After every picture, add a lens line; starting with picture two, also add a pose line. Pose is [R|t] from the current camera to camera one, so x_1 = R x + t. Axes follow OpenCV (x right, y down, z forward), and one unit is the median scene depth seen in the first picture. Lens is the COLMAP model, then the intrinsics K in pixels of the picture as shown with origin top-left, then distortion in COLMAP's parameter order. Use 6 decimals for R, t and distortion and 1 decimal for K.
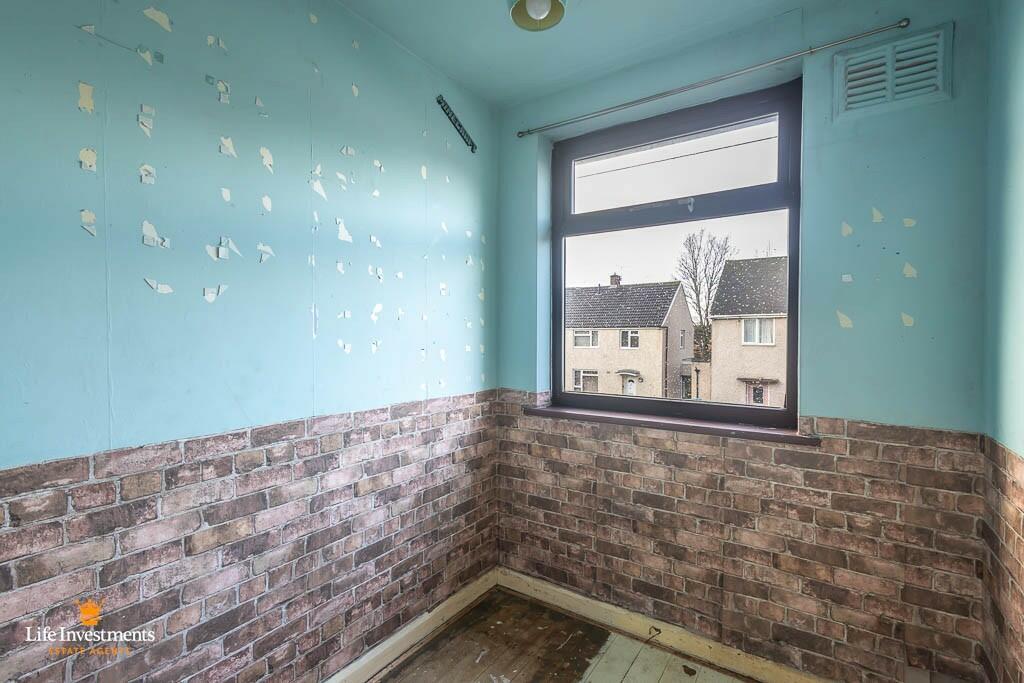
lens RADIAL K [[466.8, 0, 511.8], [0, 466.8, 354.5], [0, 0, 1]] dist [0.001429, -0.001133]
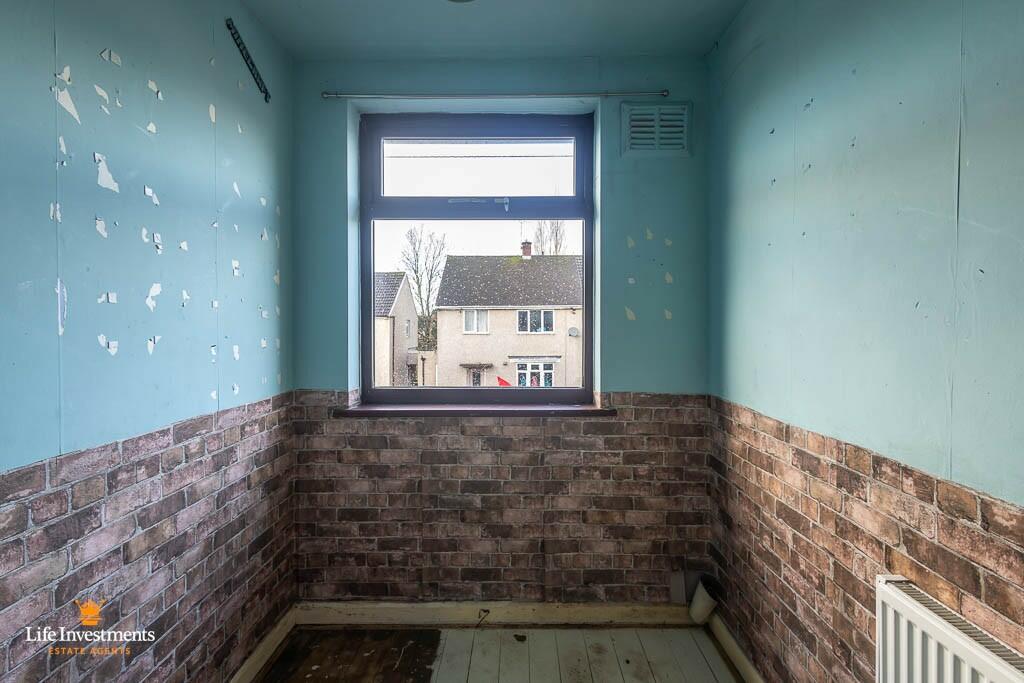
lens RADIAL K [[475.9, 0, 512.0], [0, 475.9, 341.5], [0, 0, 1]] dist [0.002879, -0.000876]
pose [[0.828806, -0.021846, 0.559109, -0.225675], [0.025379, 0.999677, 0.001440, -0.007309], [-0.558960, 0.012996, 0.829093, 0.088978]]
